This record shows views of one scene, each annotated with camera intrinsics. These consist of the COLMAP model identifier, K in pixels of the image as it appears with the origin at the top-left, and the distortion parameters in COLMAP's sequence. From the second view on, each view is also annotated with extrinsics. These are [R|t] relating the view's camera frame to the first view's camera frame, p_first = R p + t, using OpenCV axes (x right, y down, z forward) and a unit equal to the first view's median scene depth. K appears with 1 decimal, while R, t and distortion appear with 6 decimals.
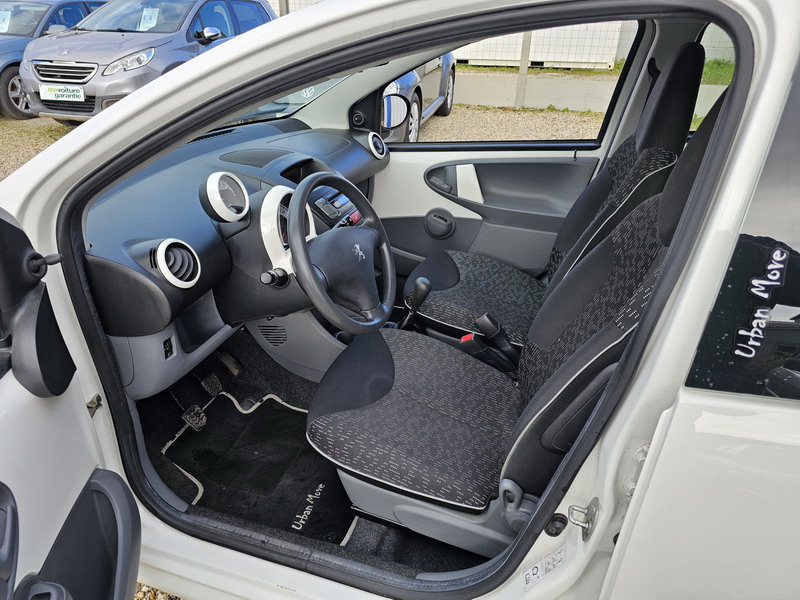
lens RADIAL K [[536.9, 0, 401.6], [0, 536.9, 302.4], [0, 0, 1]] dist [0.036176, -0.021353]
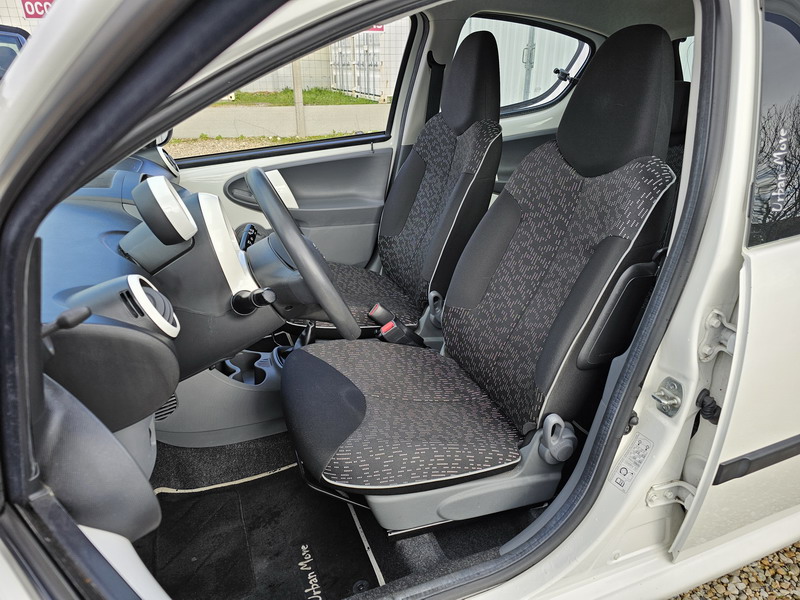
lens RADIAL K [[536.9, 0, 390.0], [0, 536.9, 306.9], [0, 0, 1]] dist [0.036176, -0.021353]
pose [[0.783081, -0.266215, 0.562063, -0.416932], [0.296869, 0.954149, 0.038316, -0.005102], [-0.546492, 0.136855, 0.826207, 0.191512]]
